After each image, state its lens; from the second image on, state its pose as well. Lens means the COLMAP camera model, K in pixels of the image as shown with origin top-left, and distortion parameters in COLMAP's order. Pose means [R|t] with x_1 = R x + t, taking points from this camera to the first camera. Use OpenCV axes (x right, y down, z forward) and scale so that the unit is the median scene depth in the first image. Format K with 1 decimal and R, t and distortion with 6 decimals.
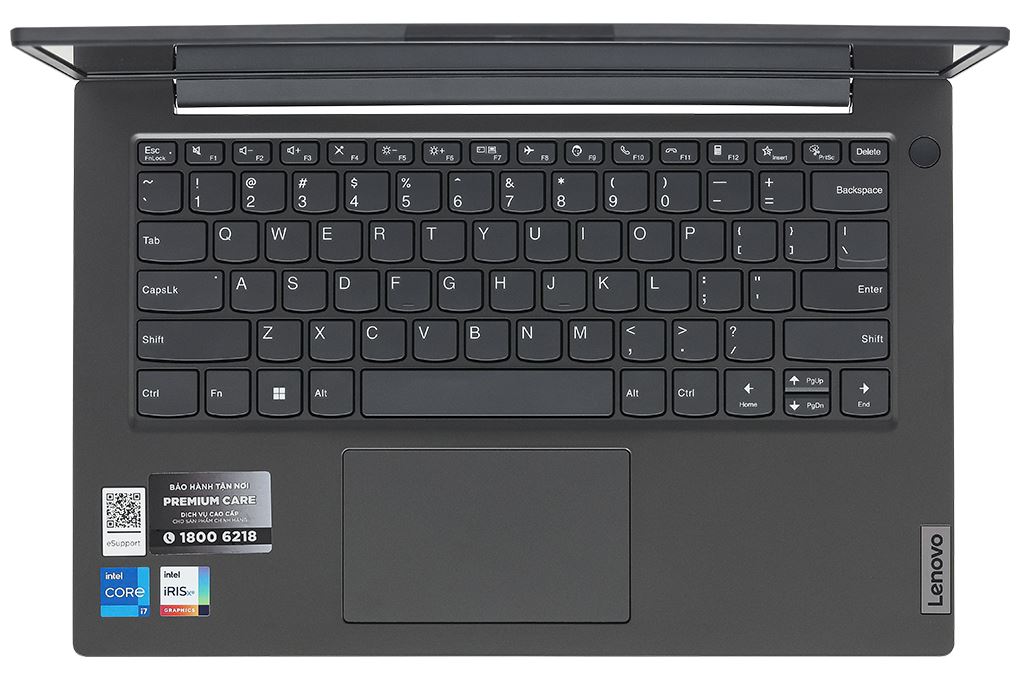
lens RADIAL K [[3939.5, 0, 509.4], [0, 3939.5, 337.8], [0, 0, 1]] dist [0.021340, 0.000000]
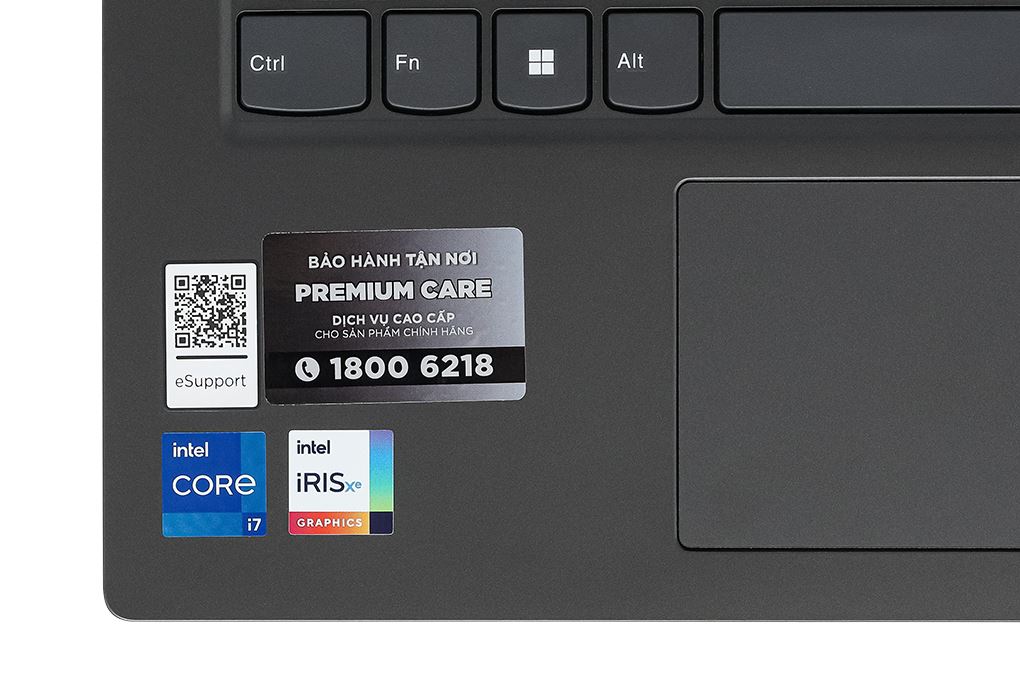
lens RADIAL K [[3939.5, 0, 510.3], [0, 3939.5, 341.9], [0, 0, 1]] dist [0.021340, 0.000000]
pose [[0.999975, 0.000014, -0.007076, -0.058783], [0.000058, 0.999948, 0.010199, 0.042699], [0.007076, -0.010199, 0.999923, 0.529391]]
